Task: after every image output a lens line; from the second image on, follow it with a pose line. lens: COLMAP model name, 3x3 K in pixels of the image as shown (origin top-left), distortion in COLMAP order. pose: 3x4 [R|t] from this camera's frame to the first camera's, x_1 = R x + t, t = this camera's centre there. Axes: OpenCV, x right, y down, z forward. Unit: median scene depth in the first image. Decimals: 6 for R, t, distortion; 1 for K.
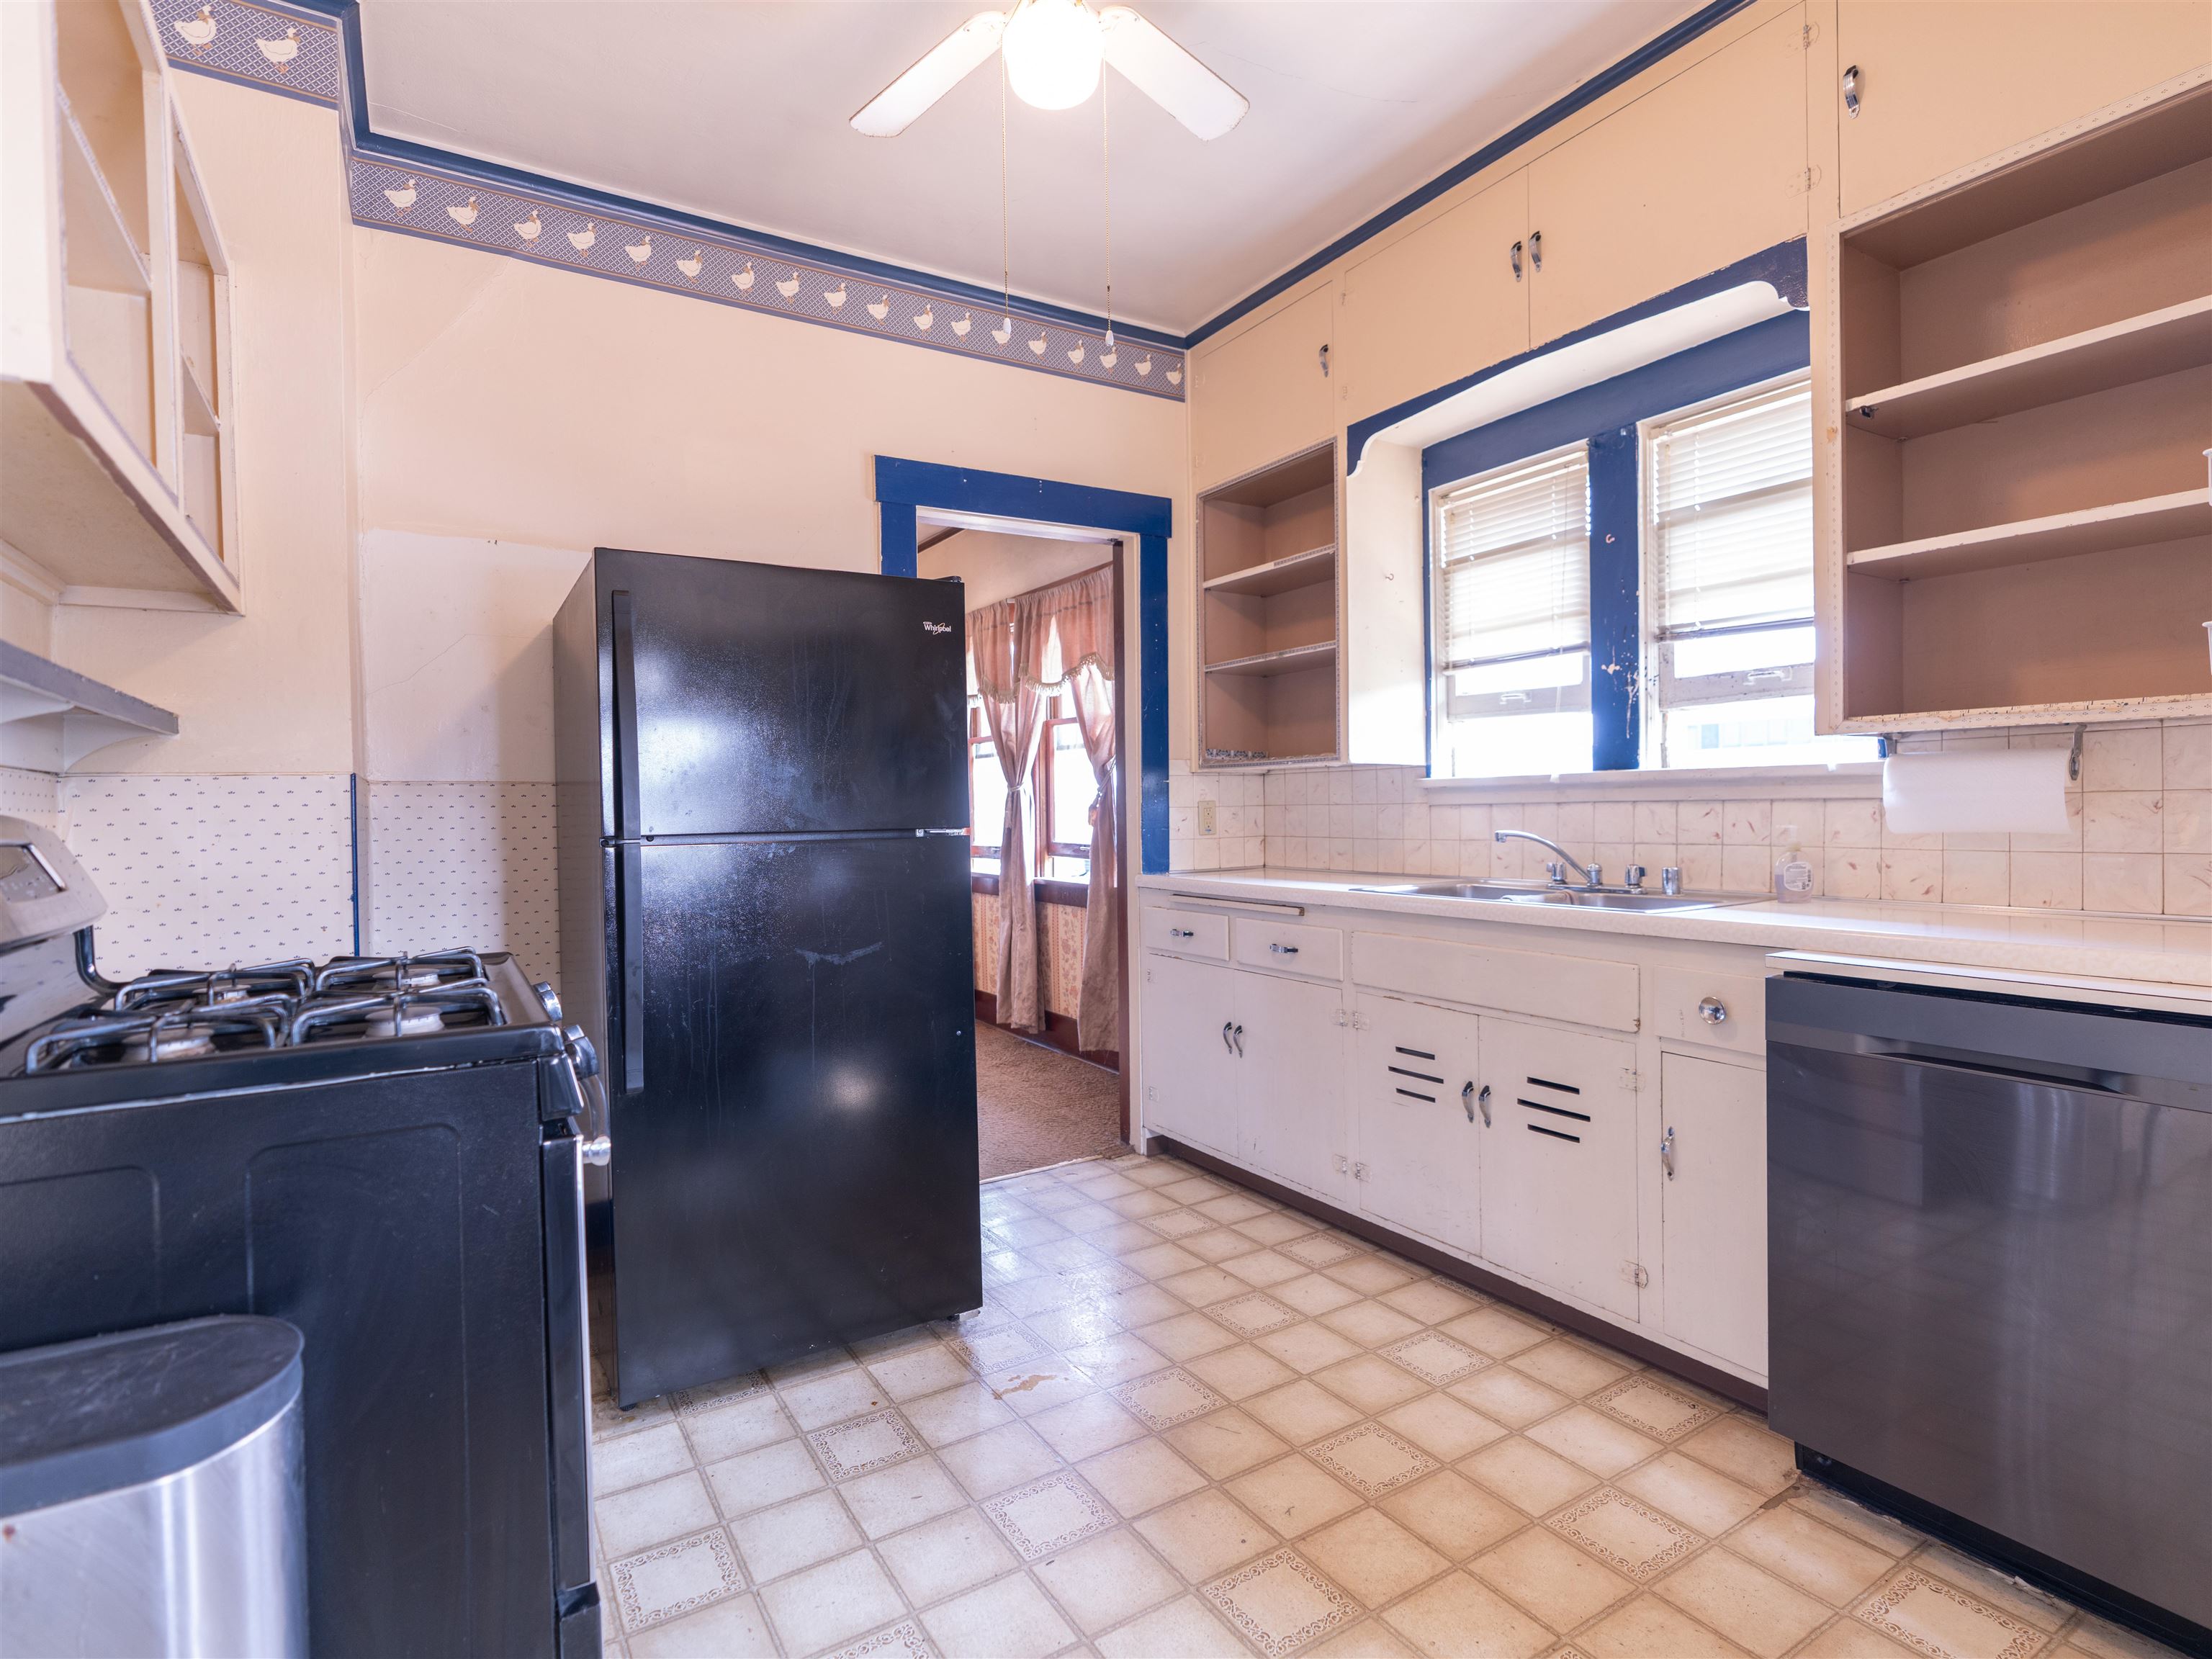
lens RADIAL K [[1119.4, 0, 1103.5], [0, 1119.4, 824.1], [0, 0, 1]] dist [-0.012291, 0.005614]
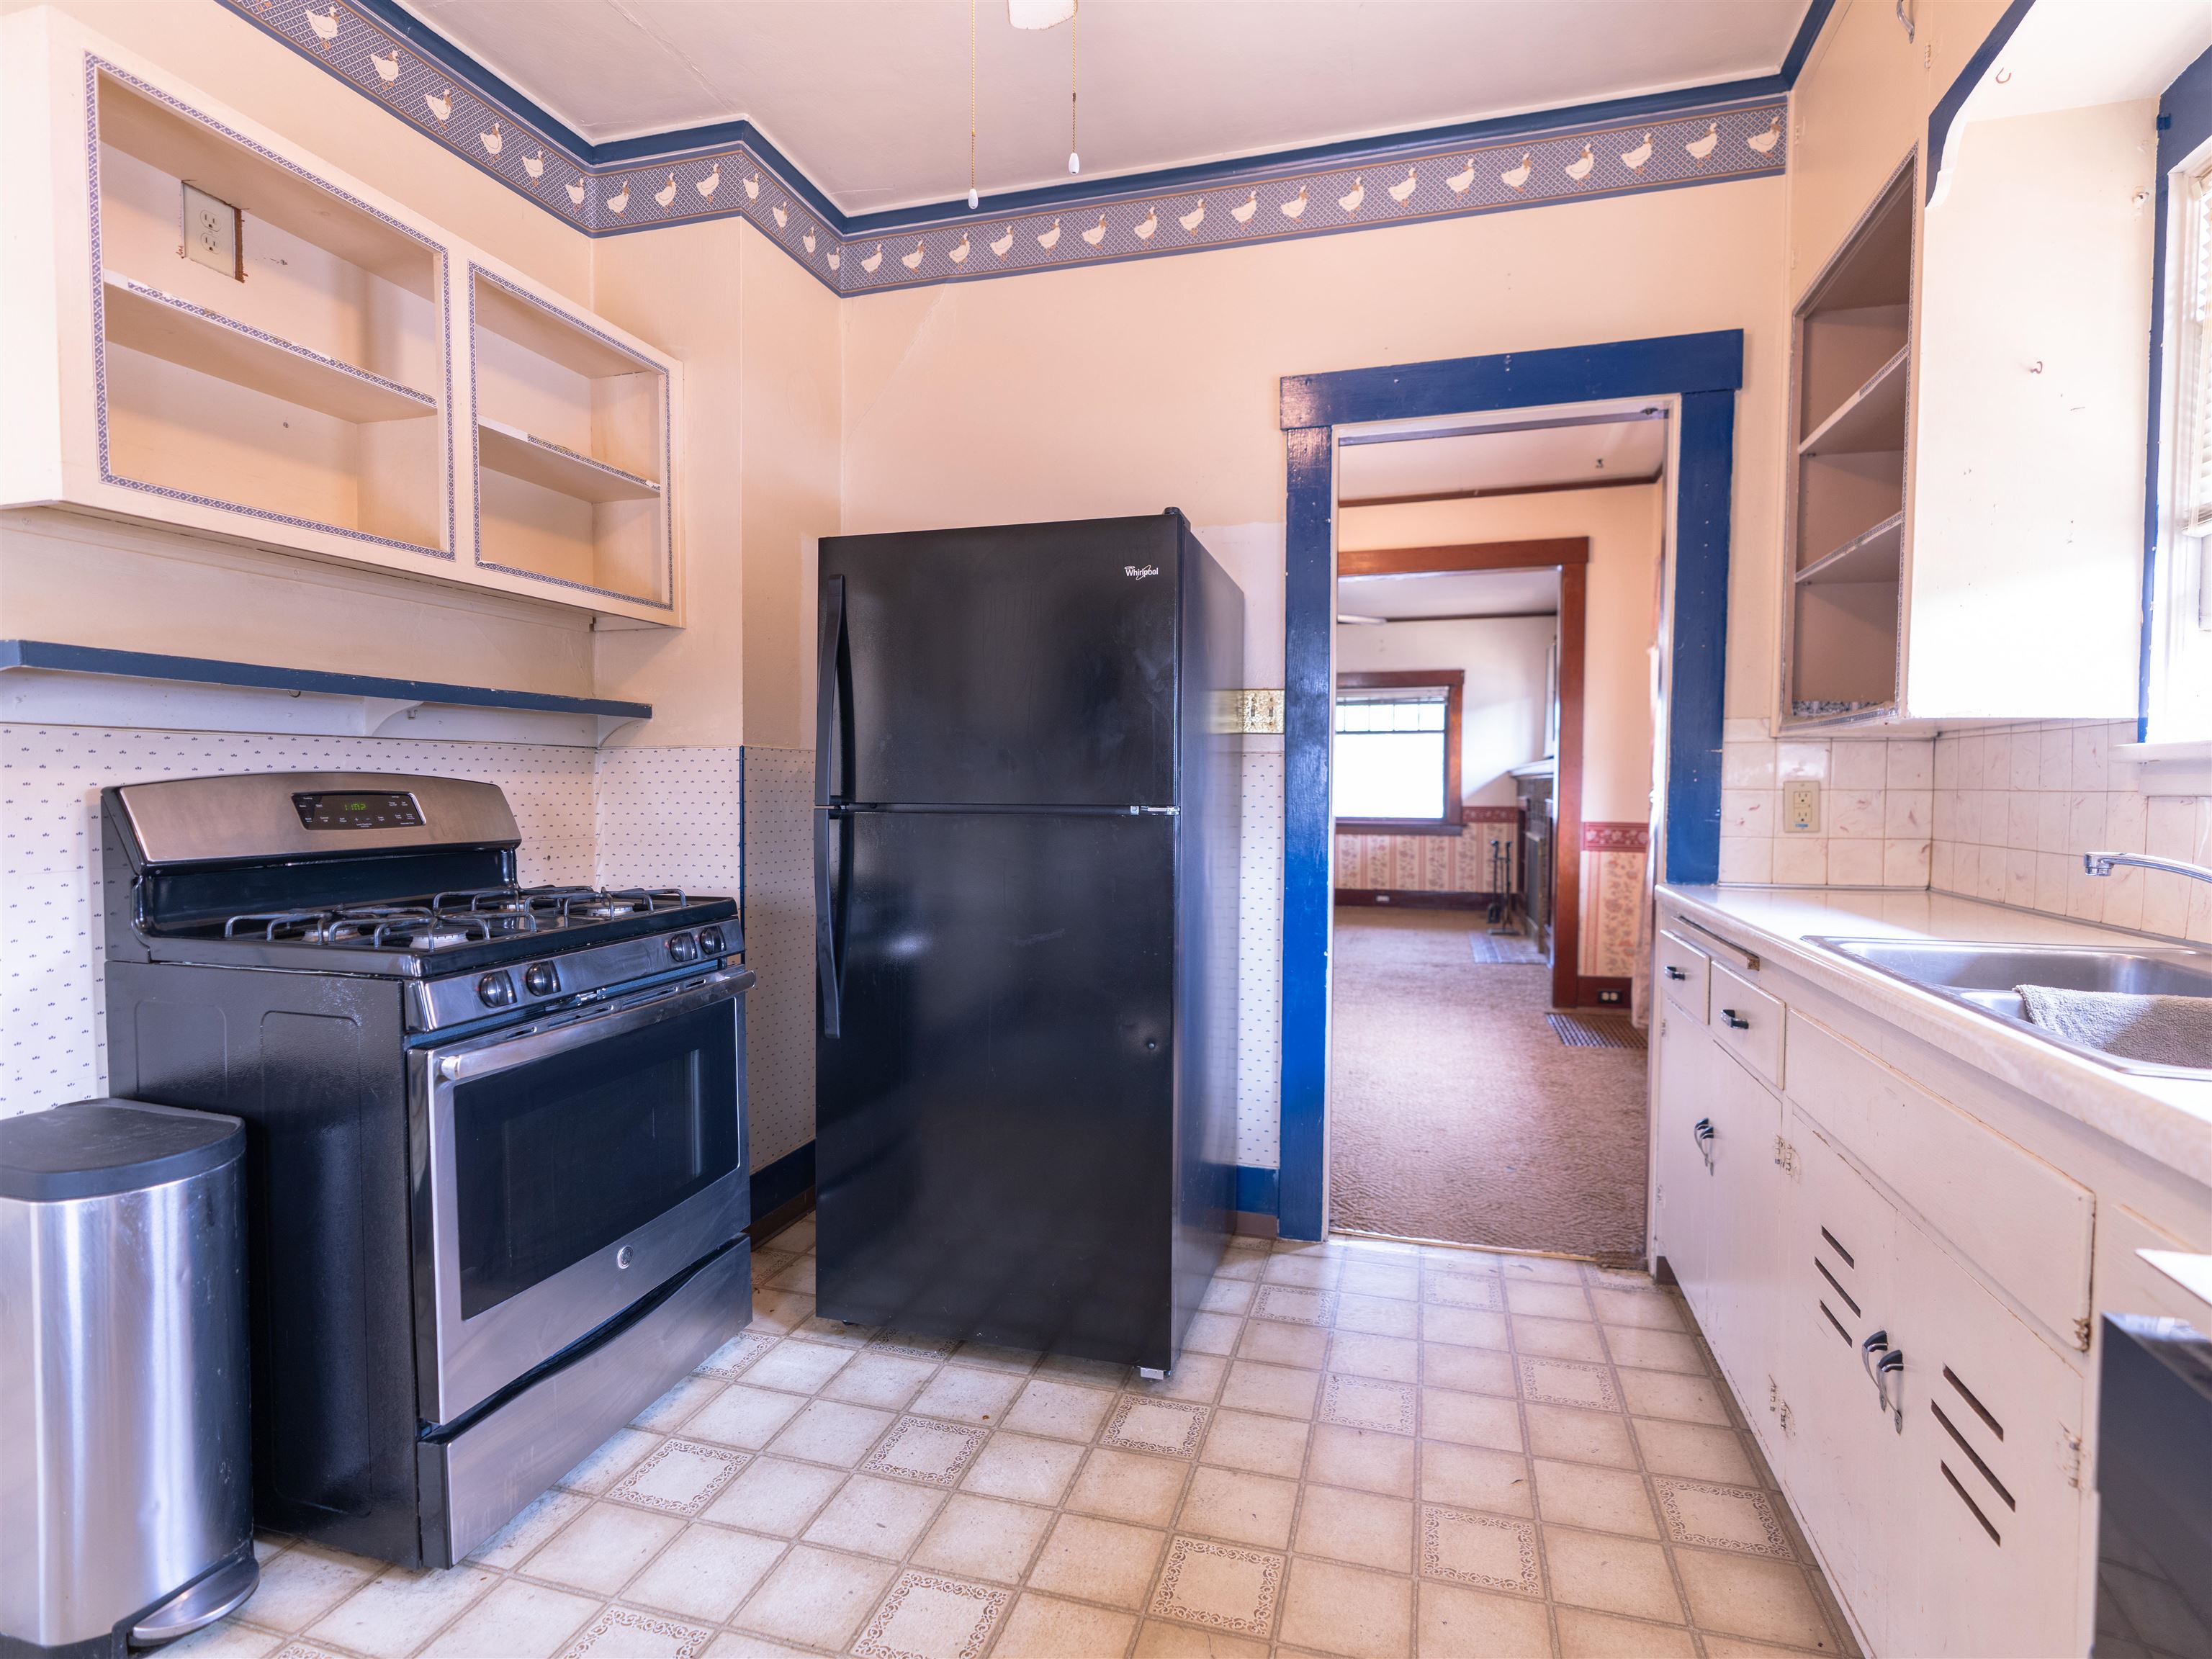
lens RADIAL K [[1119.4, 0, 1103.5], [0, 1119.4, 824.1], [0, 0, 1]] dist [-0.012291, 0.005614]
pose [[0.666579, 0.045569, -0.744040, 0.359895], [-0.026976, 0.998951, 0.037013, -0.009947], [0.744946, -0.004601, 0.667109, 0.304766]]
